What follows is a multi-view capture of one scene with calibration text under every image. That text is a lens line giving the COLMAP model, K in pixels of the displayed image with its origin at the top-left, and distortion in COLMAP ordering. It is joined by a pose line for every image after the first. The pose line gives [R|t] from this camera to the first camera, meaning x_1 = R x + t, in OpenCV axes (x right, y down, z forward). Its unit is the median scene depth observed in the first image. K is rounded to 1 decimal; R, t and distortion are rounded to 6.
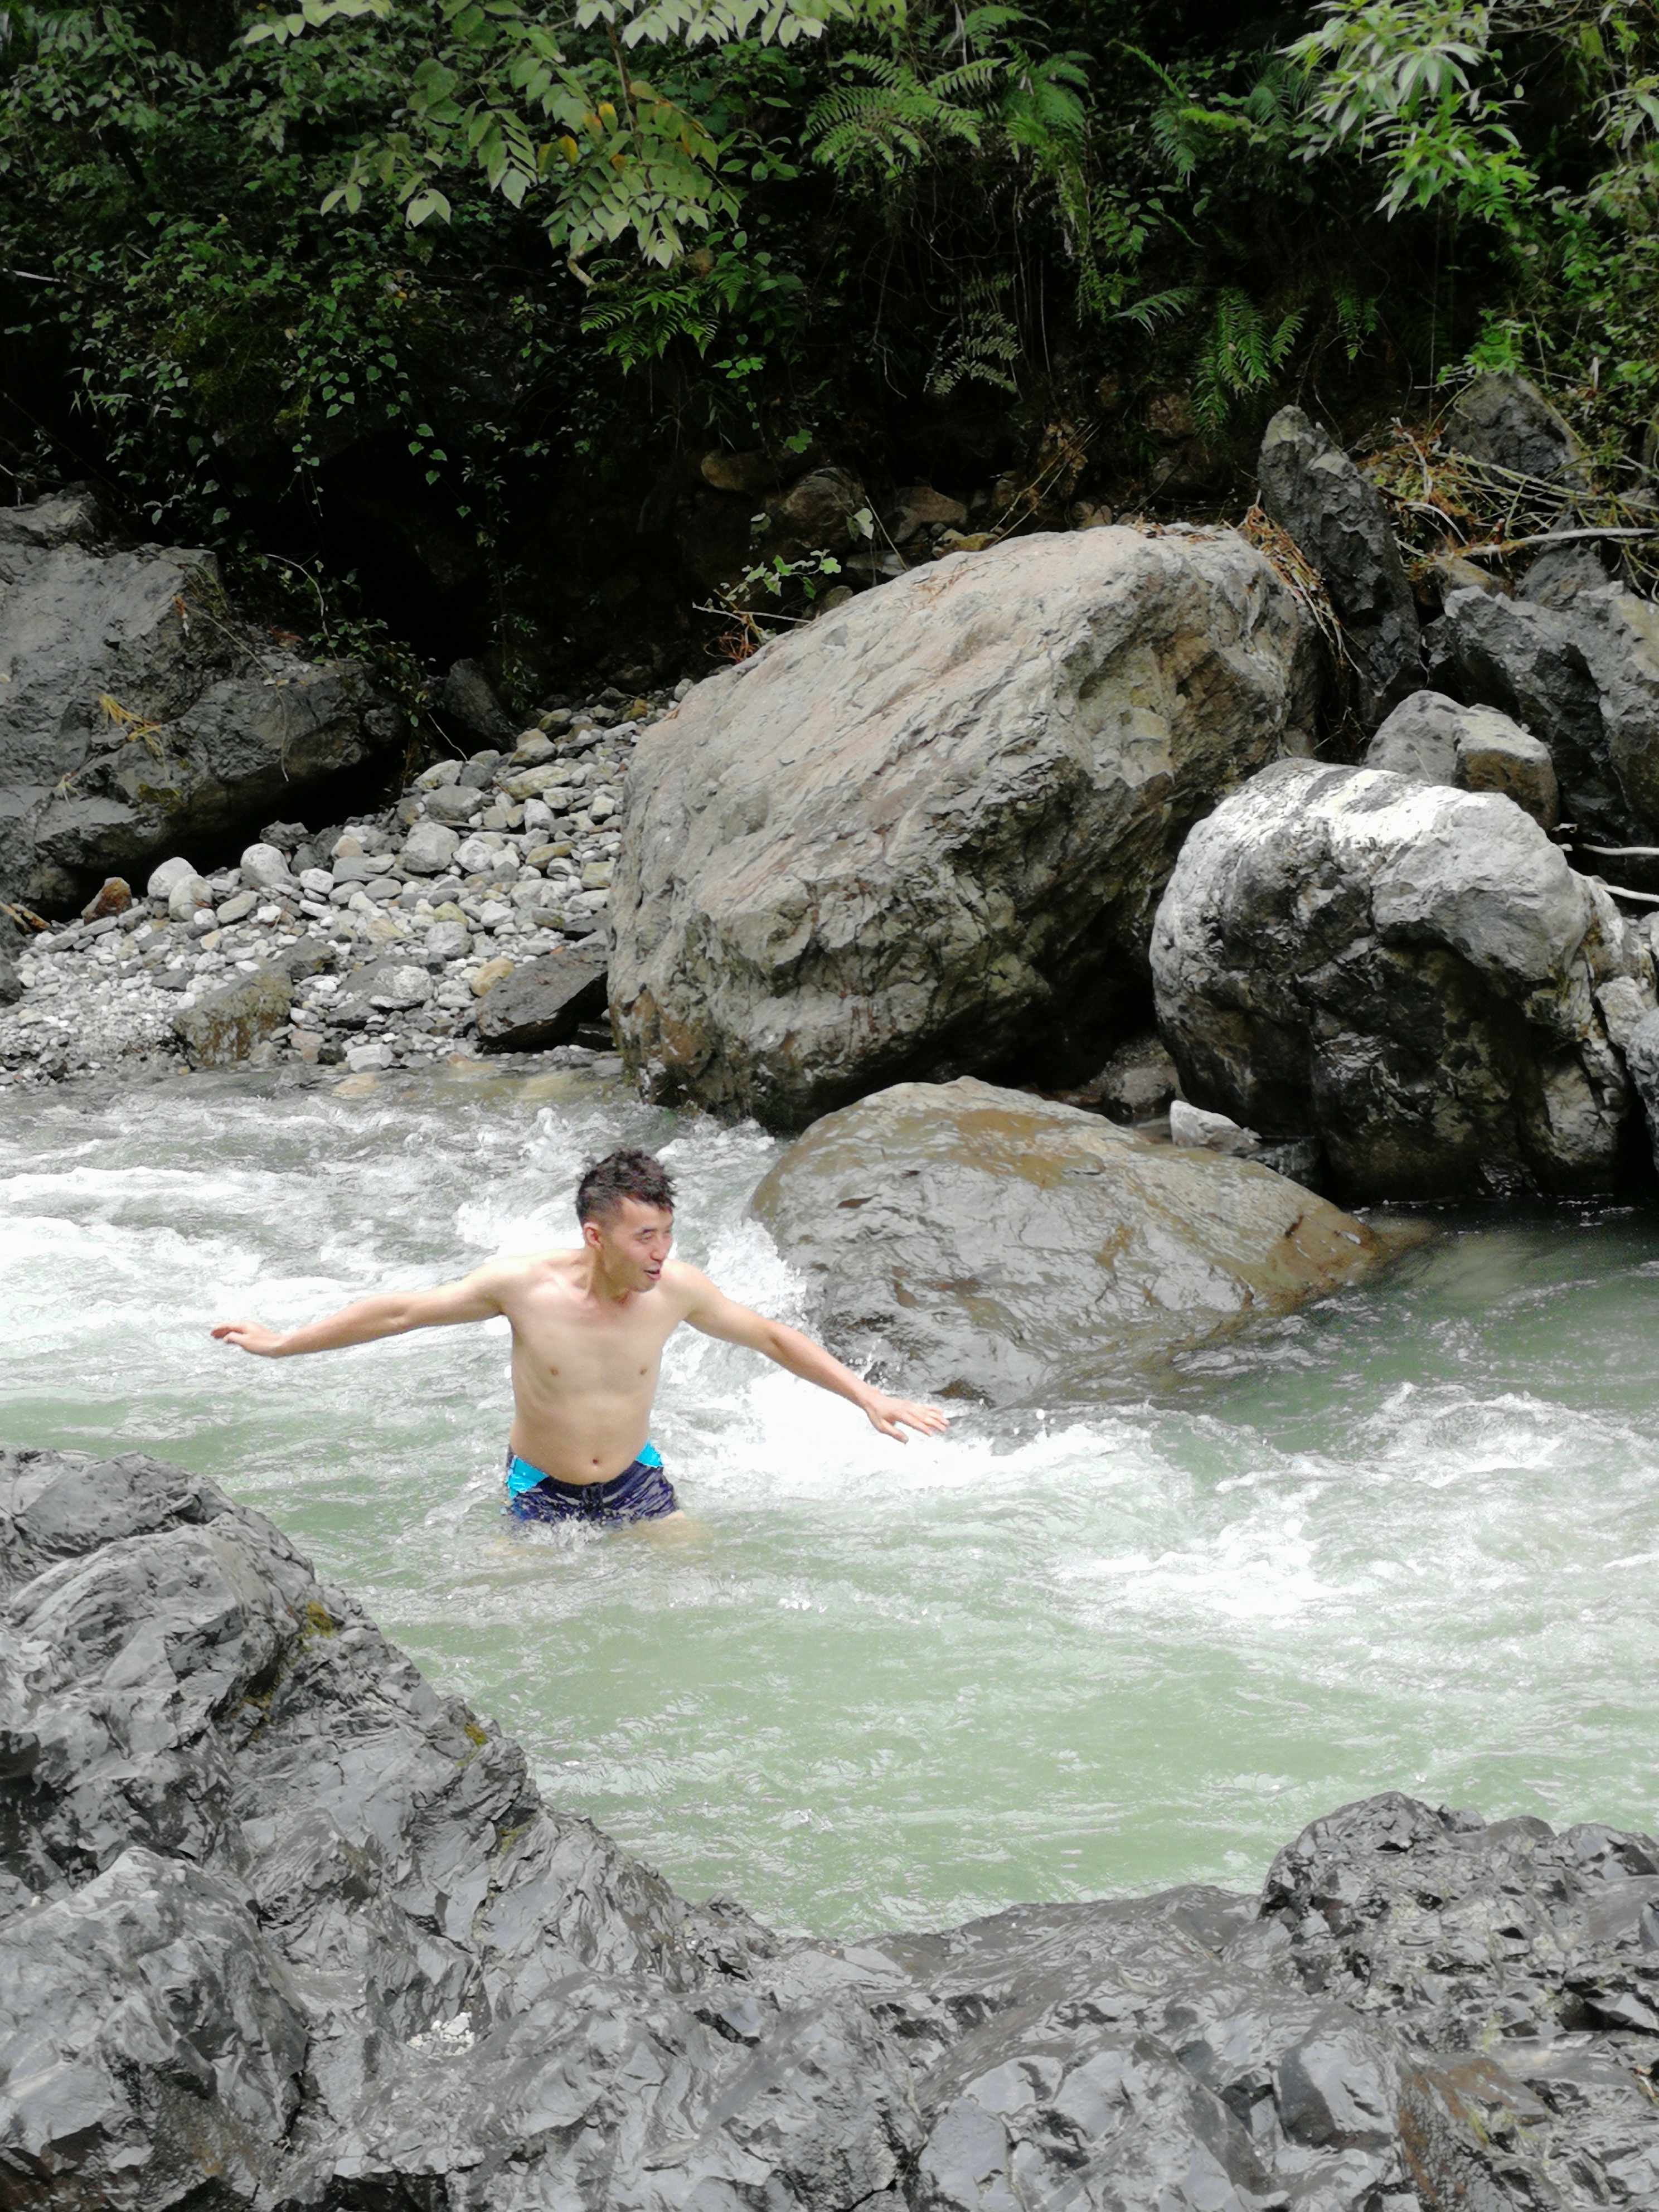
lens RADIAL K [[3147.8, 0, 829.5], [0, 3147.8, 1106.0], [0, 0, 1]] dist [0.308365, -1.915363]
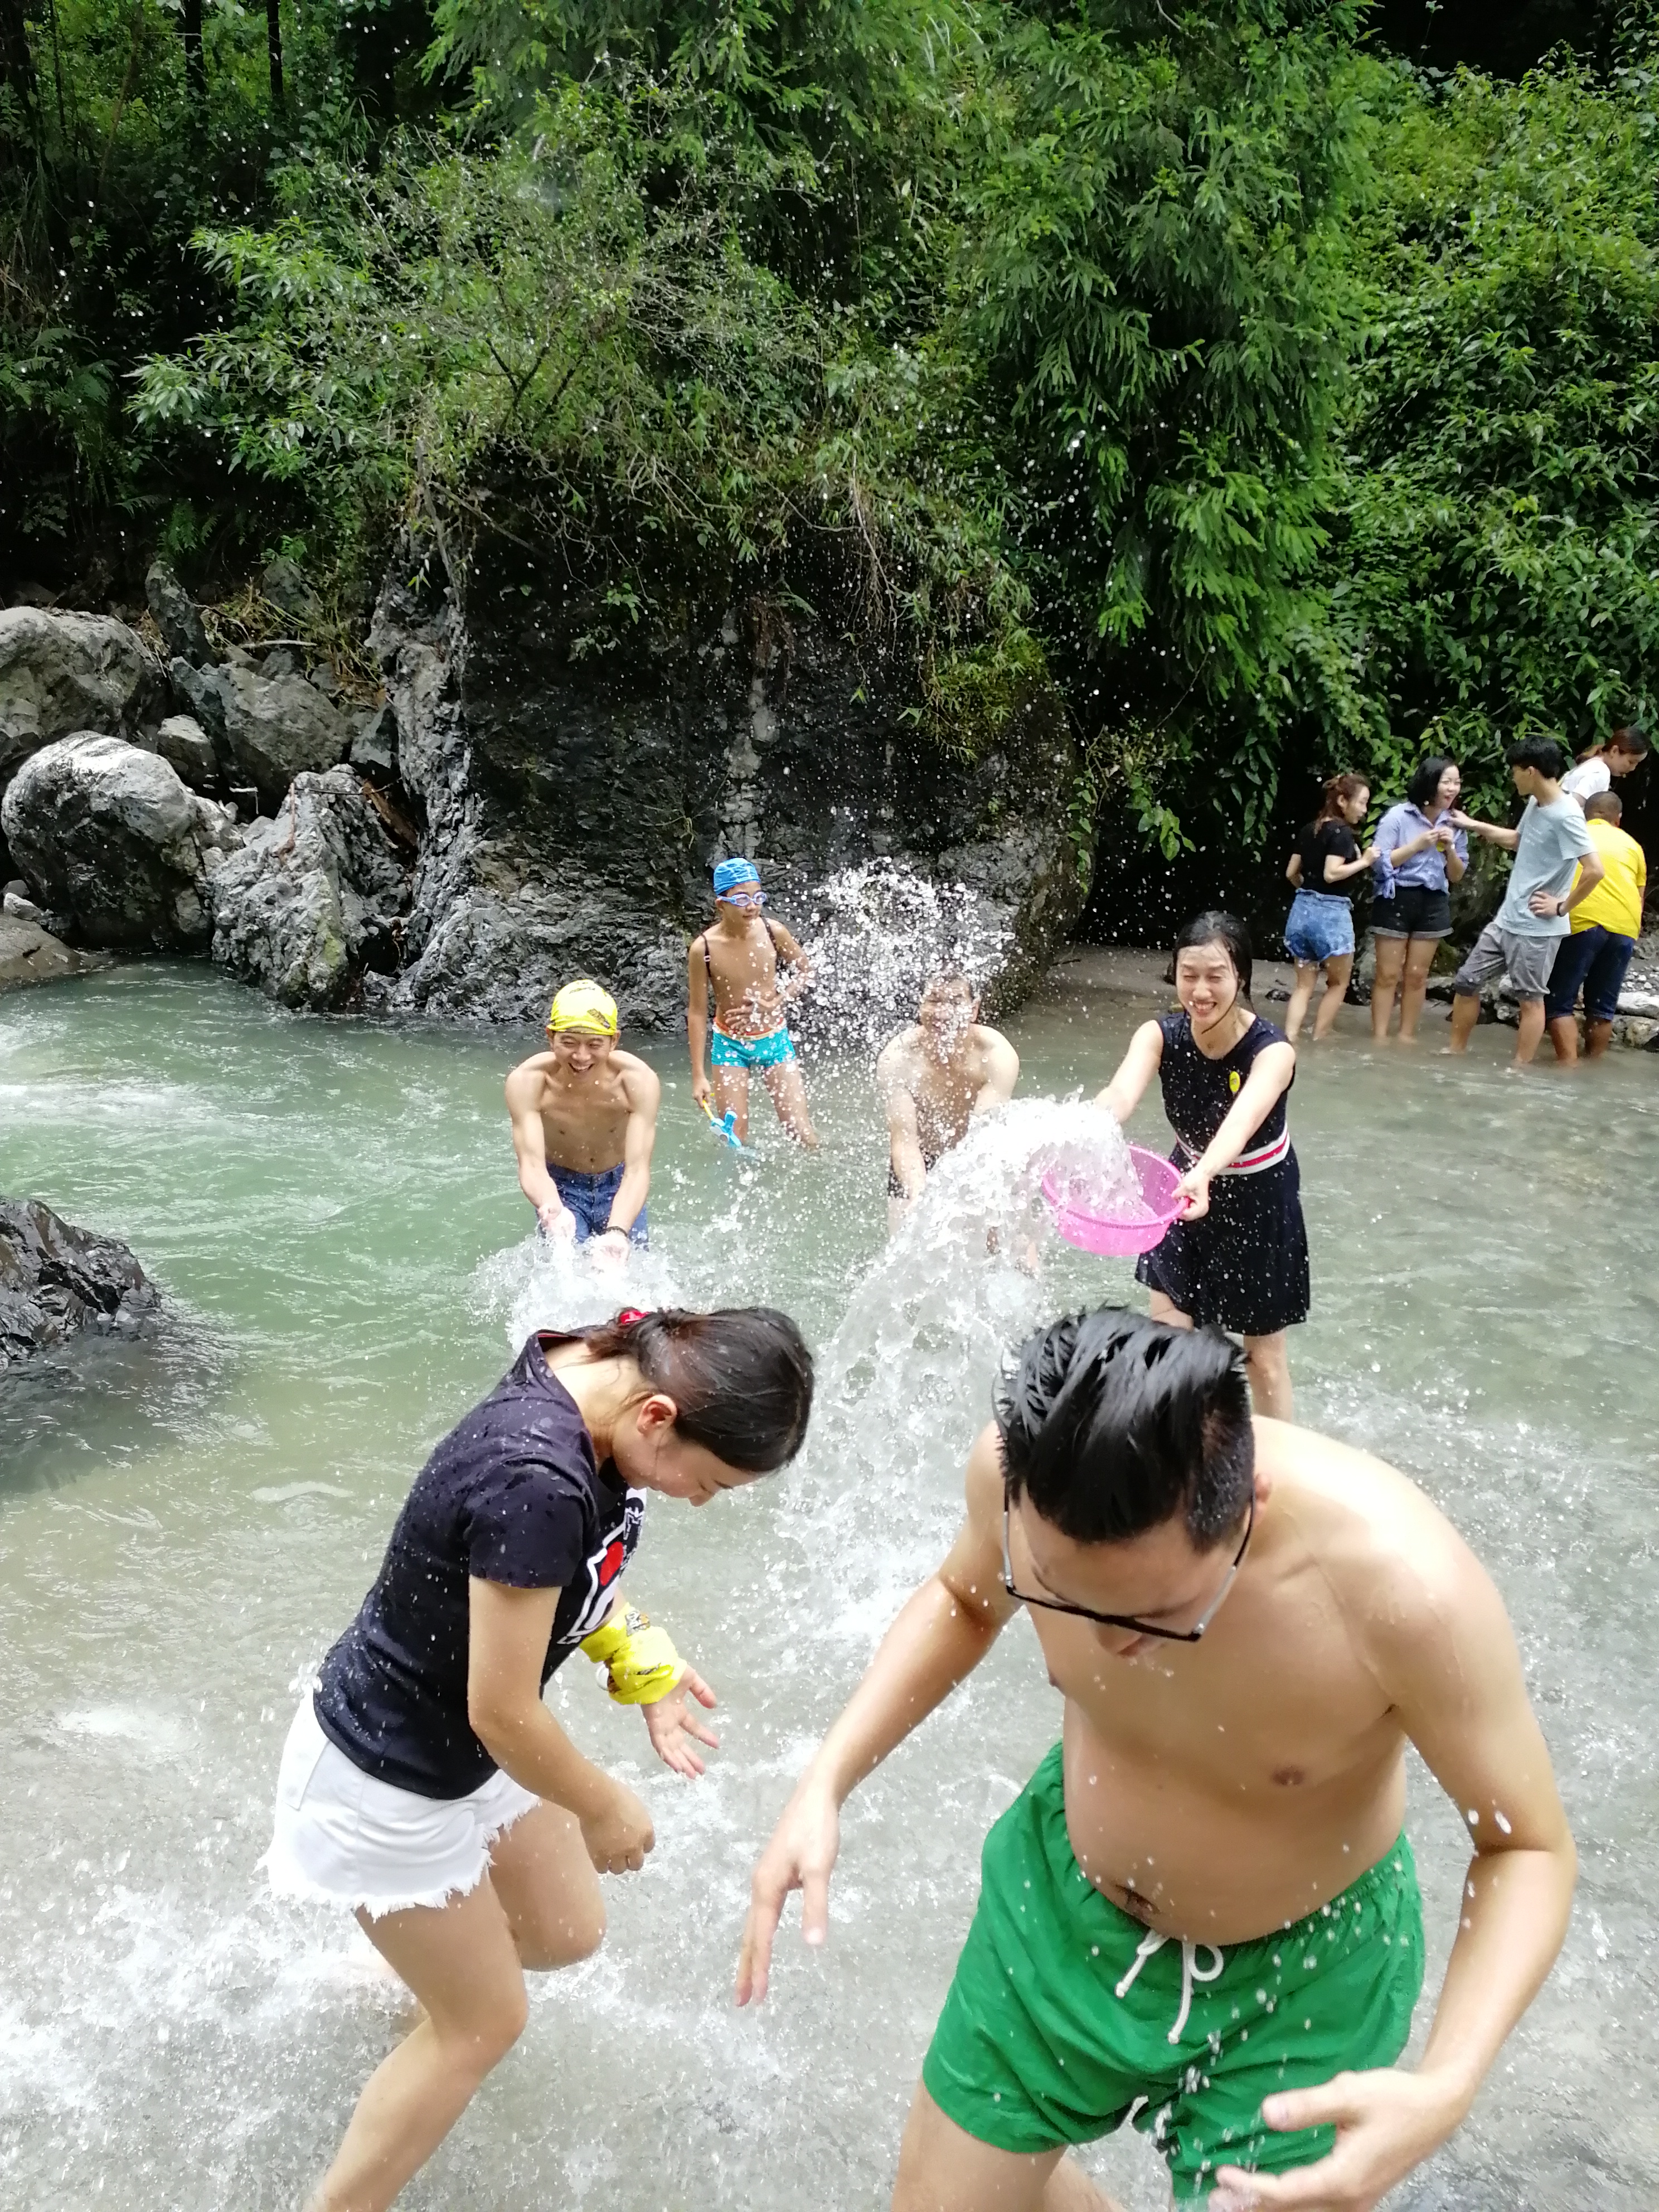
lens RADIAL K [[1749.1, 0, 829.5], [0, 1749.1, 1106.0], [0, 0, 1]] dist [0.043963, -0.051900]
pose [[0.952222, 0.040975, 0.302645, 0.281115], [-0.062111, 0.996231, 0.060541, 0.034323], [-0.299023, -0.076446, 0.951179, -0.250792]]
